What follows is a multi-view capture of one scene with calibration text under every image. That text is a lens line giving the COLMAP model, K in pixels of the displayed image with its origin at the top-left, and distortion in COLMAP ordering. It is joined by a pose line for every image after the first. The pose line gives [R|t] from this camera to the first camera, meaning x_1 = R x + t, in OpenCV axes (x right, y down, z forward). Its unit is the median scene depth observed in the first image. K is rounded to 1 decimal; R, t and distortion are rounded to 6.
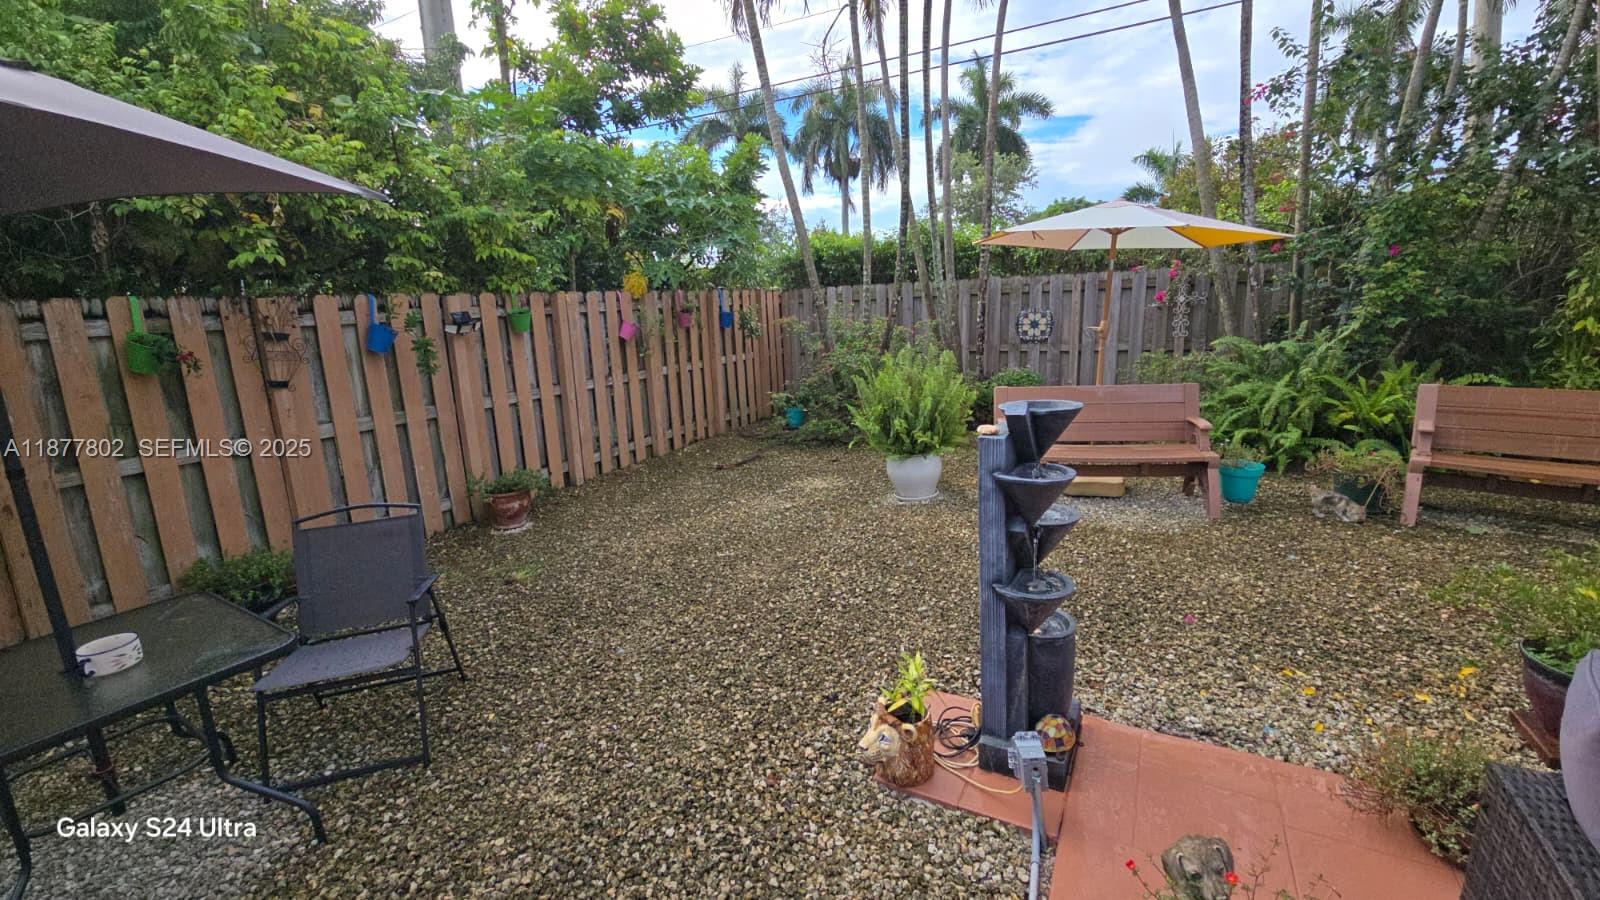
lens RADIAL K [[649.8, 0, 803.5], [0, 649.8, 438.5], [0, 0, 1]] dist [-0.001899, -0.002820]
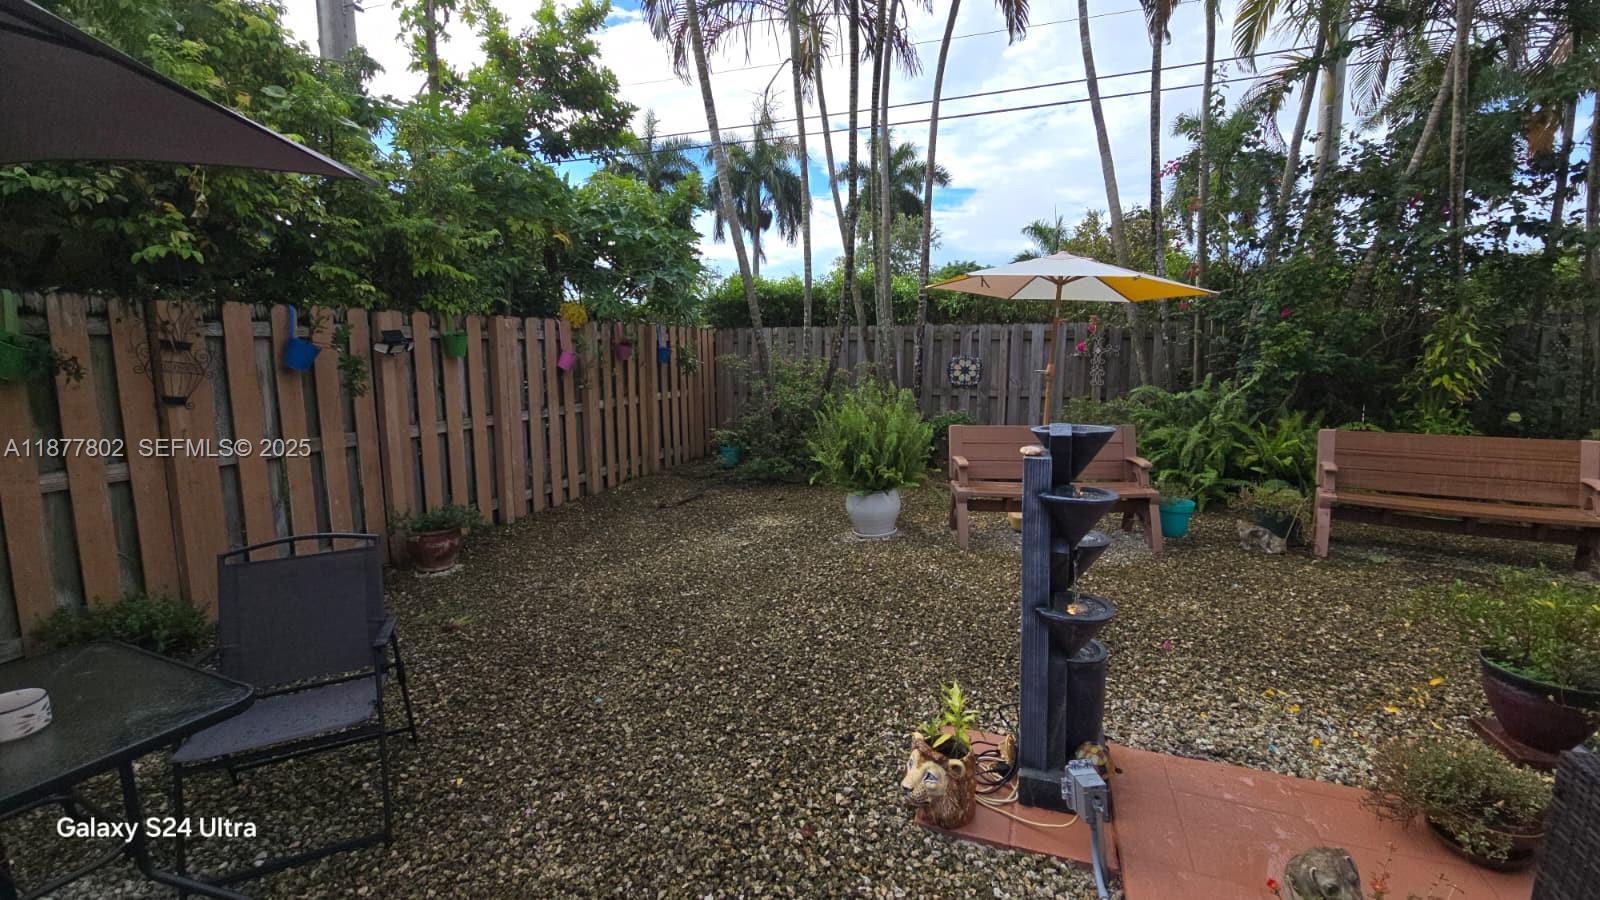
lens RADIAL K [[649.8, 0, 803.0], [0, 649.8, 438.9], [0, 0, 1]] dist [-0.001899, -0.002820]
pose [[0.988671, 0.017781, 0.149045, -0.102012], [-0.007139, 0.997405, -0.071634, 0.019940], [-0.149932, 0.069759, 0.986232, 0.030402]]
